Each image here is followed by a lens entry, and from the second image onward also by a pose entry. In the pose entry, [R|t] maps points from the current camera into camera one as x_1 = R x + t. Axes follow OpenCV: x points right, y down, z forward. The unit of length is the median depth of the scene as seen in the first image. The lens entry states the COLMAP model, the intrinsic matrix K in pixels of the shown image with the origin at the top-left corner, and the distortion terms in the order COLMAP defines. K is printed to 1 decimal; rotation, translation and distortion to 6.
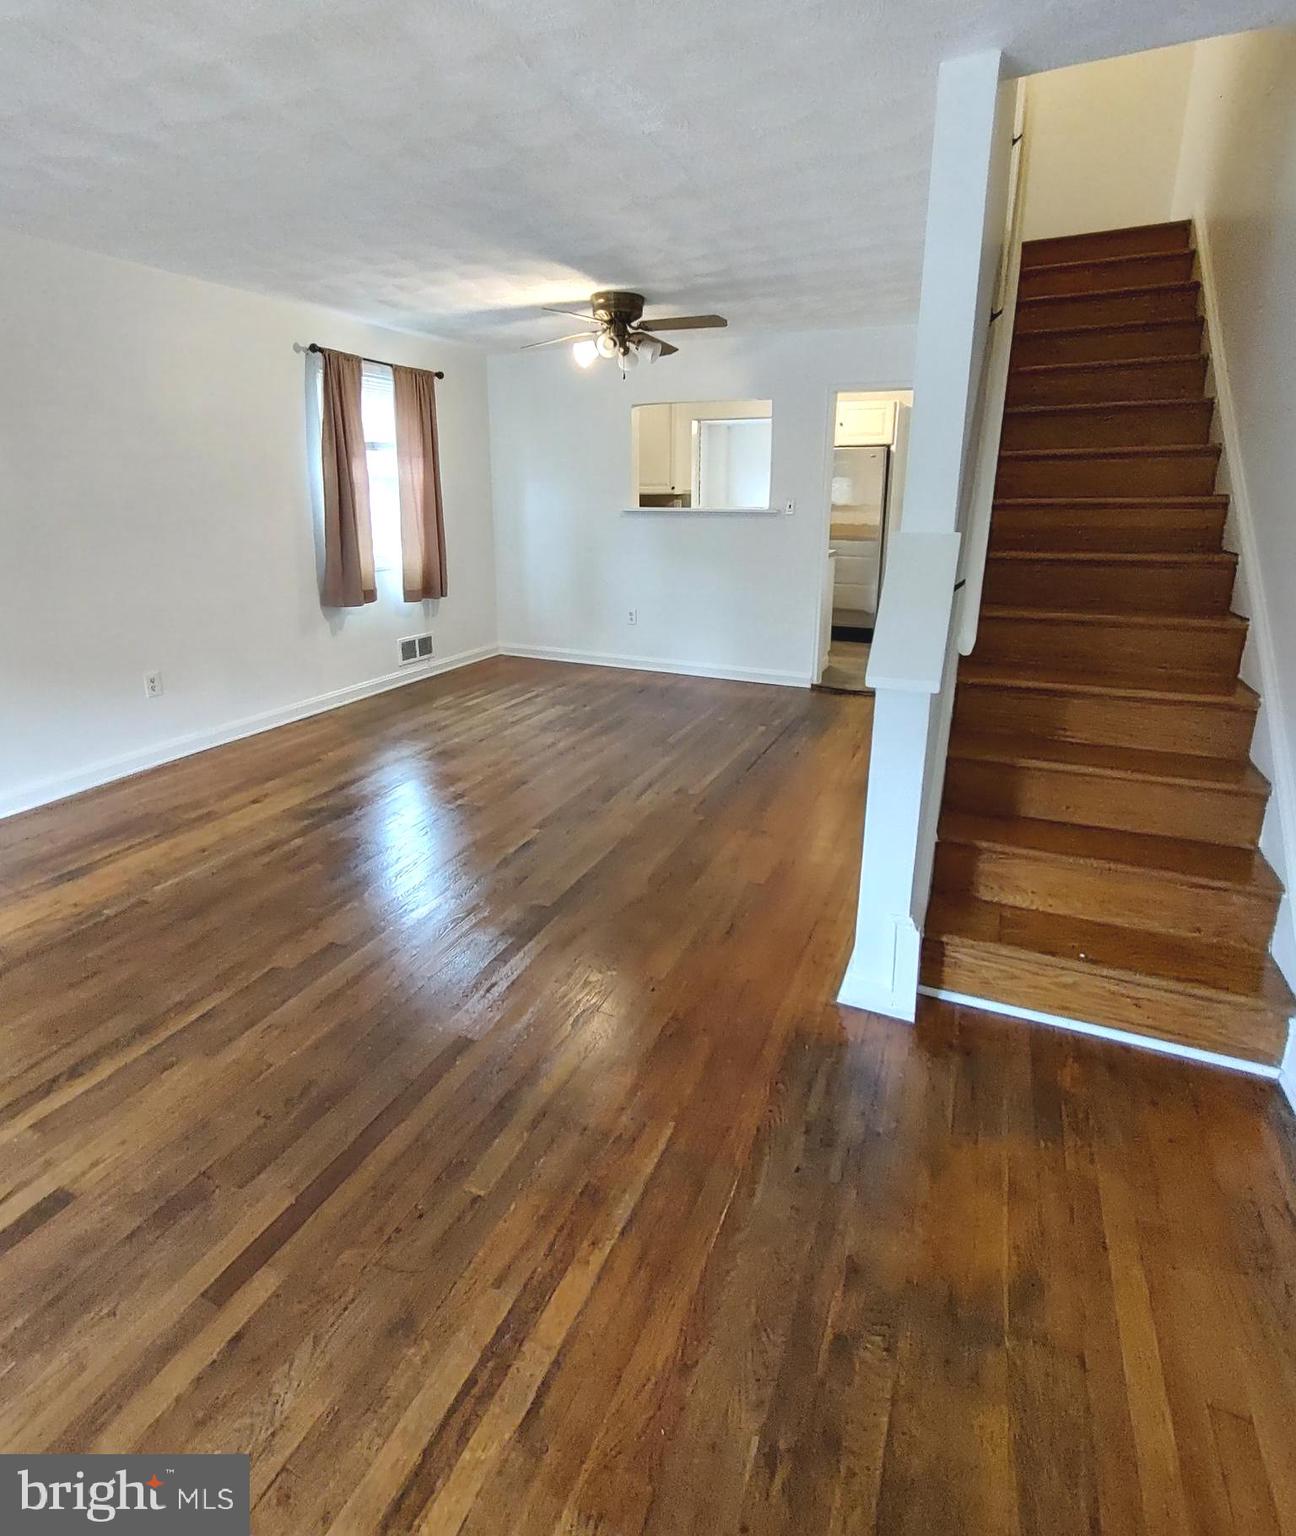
lens RADIAL K [[757.1, 0, 650.5], [0, 757.1, 668.8], [0, 0, 1]] dist [0.000068, 0.000143]
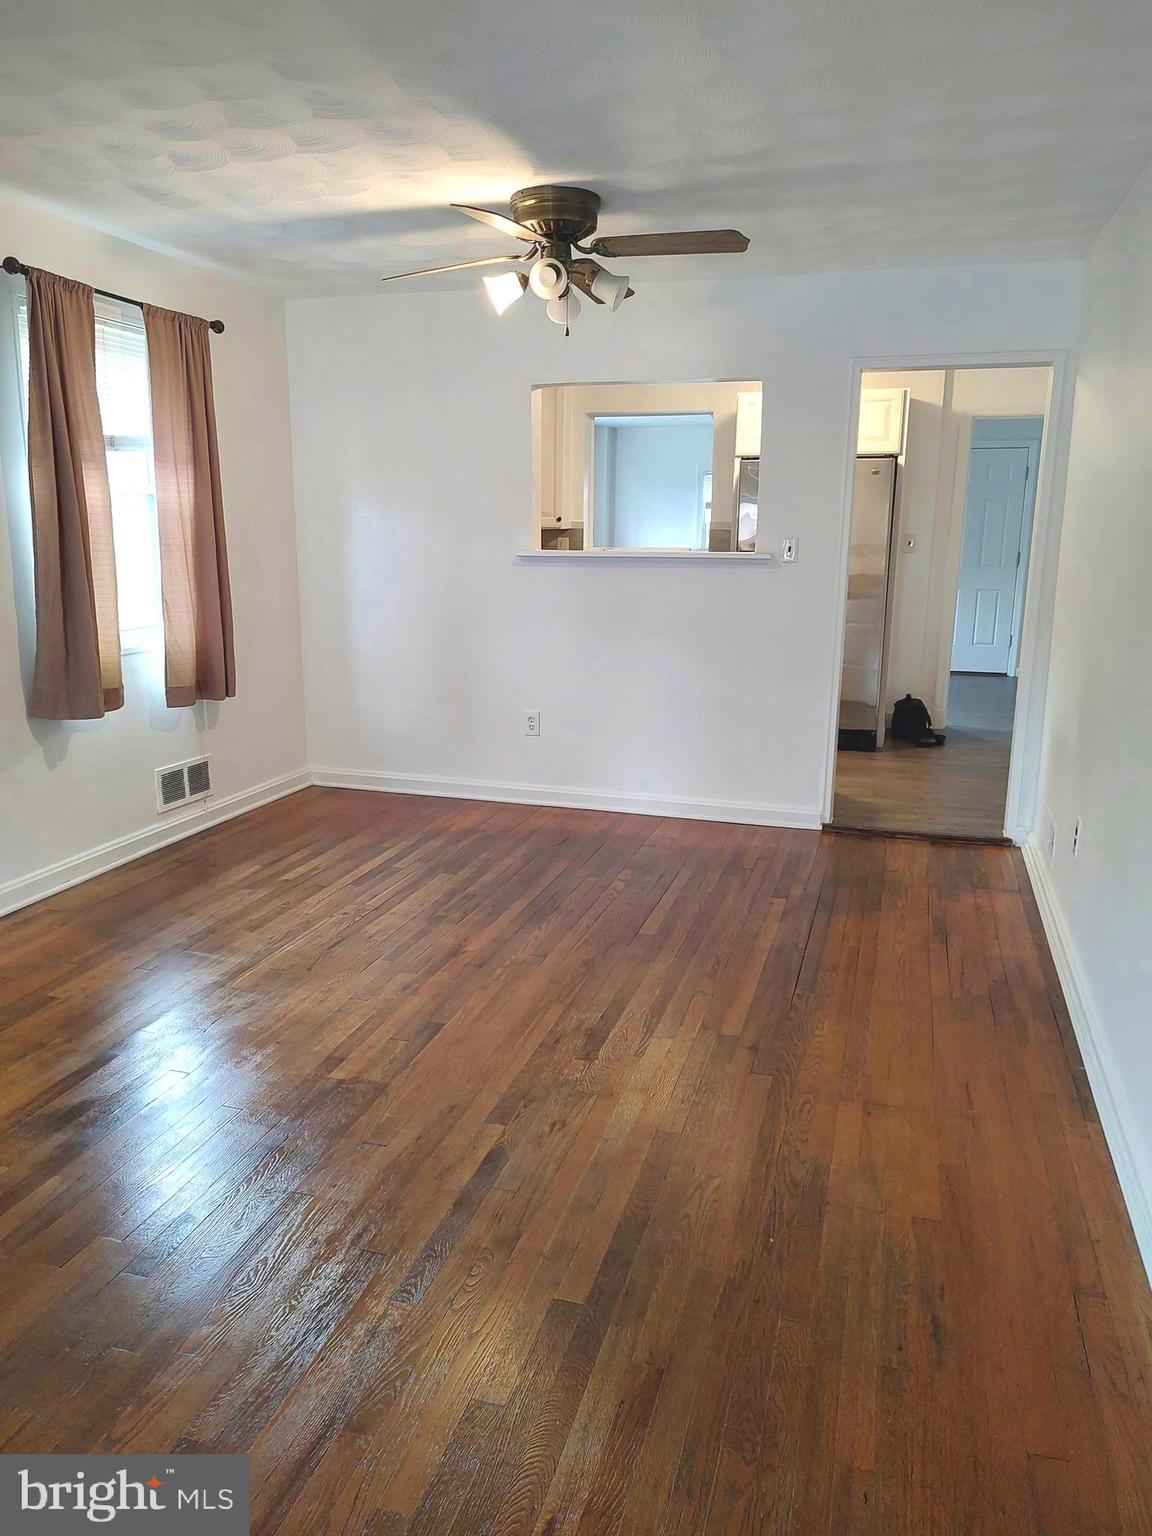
lens RADIAL K [[1071.4, 0, 576.0], [0, 1071.4, 768.0], [0, 0, 1]] dist [0.026922, -0.002713]
pose [[0.992473, -0.023024, 0.120282, -0.119916], [0.023867, 0.999700, -0.005577, -0.030815], [-0.120118, 0.008406, 0.992724, 0.134255]]
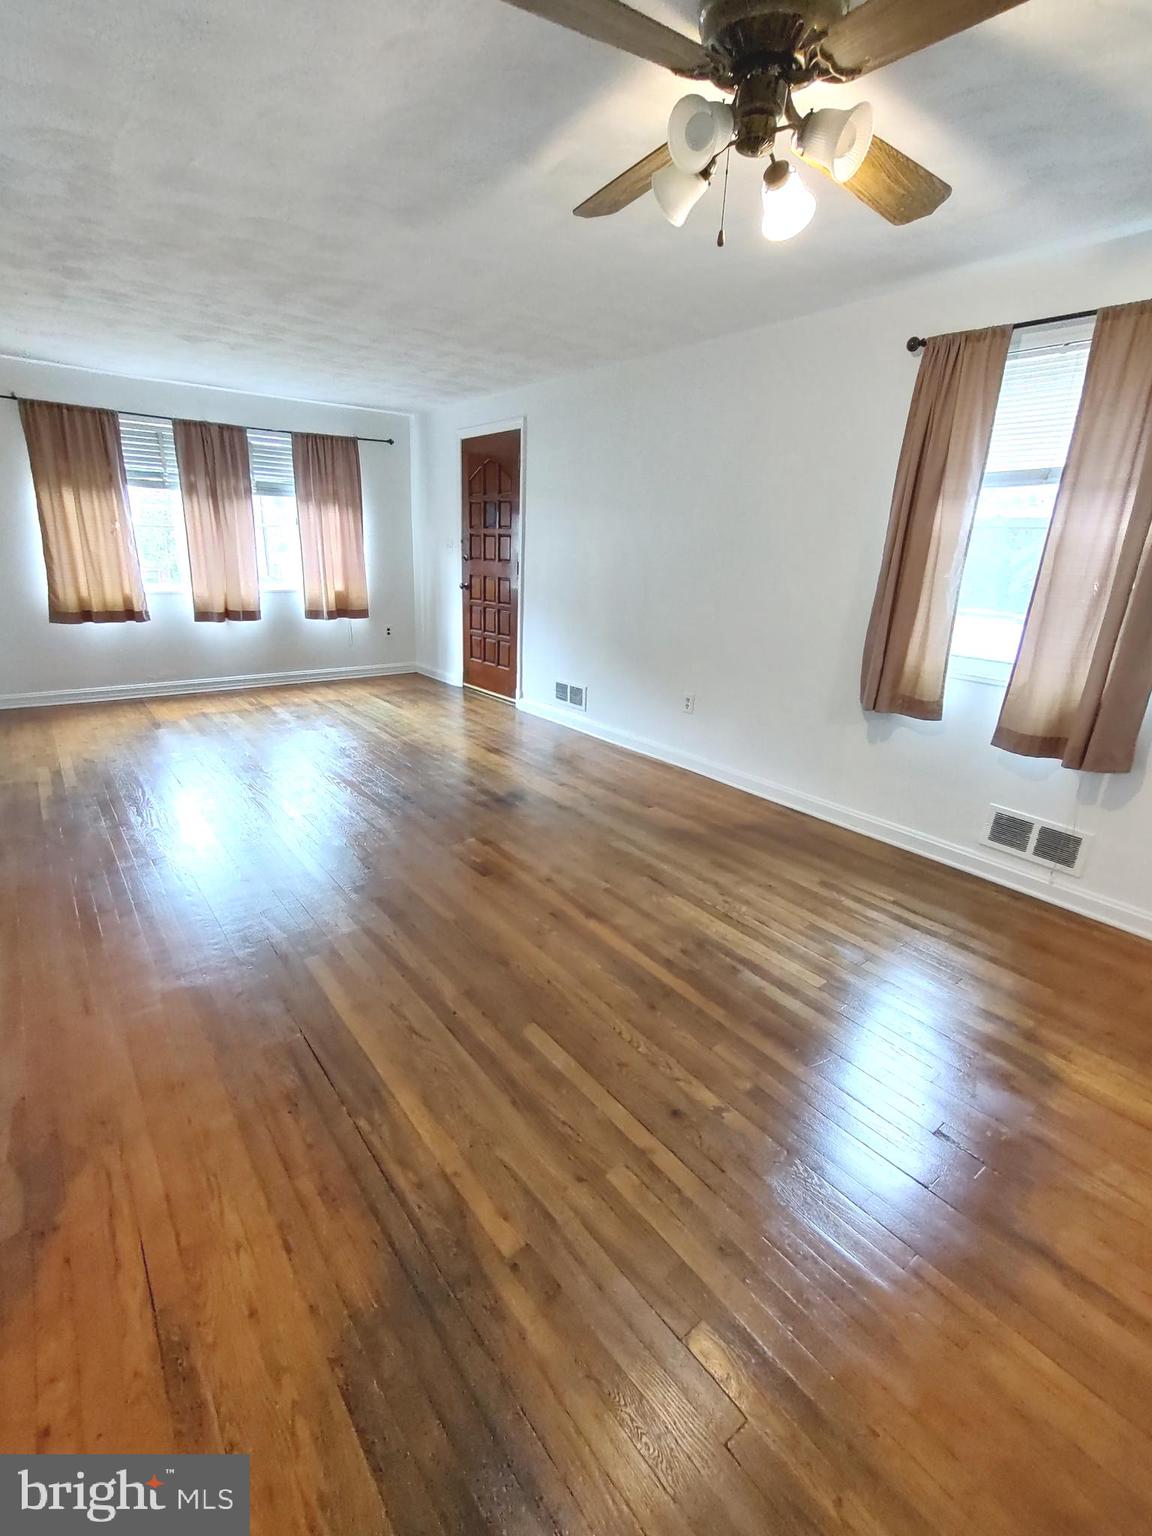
lens RADIAL K [[719.0, 0, 576.0], [0, 719.0, 768.0], [0, 0, 1]] dist [-0.002182, -0.000236]
pose [[-0.479524, 0.241345, -0.843688, 0.340415], [-0.242932, 0.887351, 0.391910, -0.232878], [0.843233, 0.392888, -0.366875, 1.028231]]
